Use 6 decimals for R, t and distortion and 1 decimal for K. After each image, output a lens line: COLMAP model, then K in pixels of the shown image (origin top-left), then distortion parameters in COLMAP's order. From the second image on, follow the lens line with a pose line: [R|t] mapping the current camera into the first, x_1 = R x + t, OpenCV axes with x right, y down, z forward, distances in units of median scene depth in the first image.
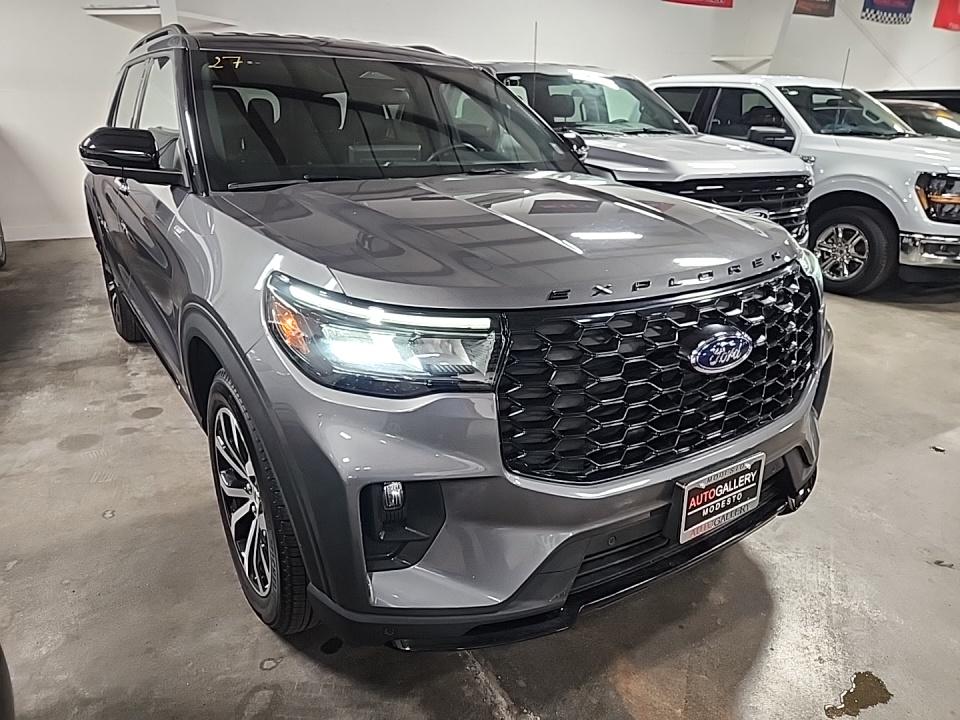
lens RADIAL K [[628.4, 0, 482.7], [0, 628.4, 365.1], [0, 0, 1]] dist [0.058197, -0.046198]
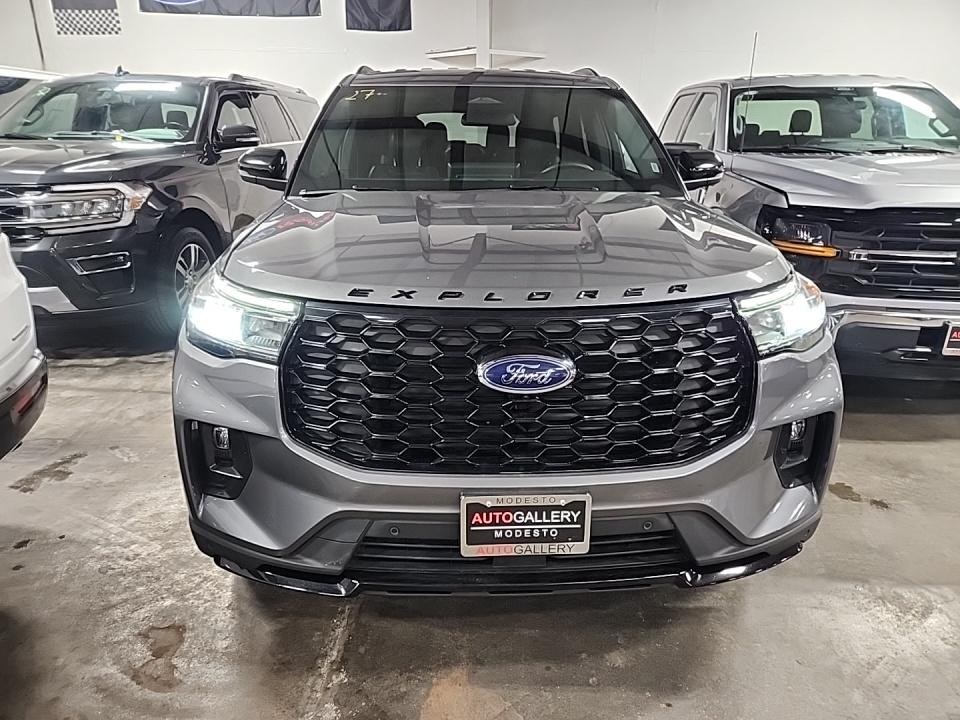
lens RADIAL K [[628.4, 0, 482.7], [0, 628.4, 365.1], [0, 0, 1]] dist [0.058197, -0.046198]
pose [[0.866017, 0.159892, -0.473761, 0.677872], [-0.174270, 0.984602, 0.013738, -0.029974], [0.468663, 0.070665, 0.880546, 0.104715]]
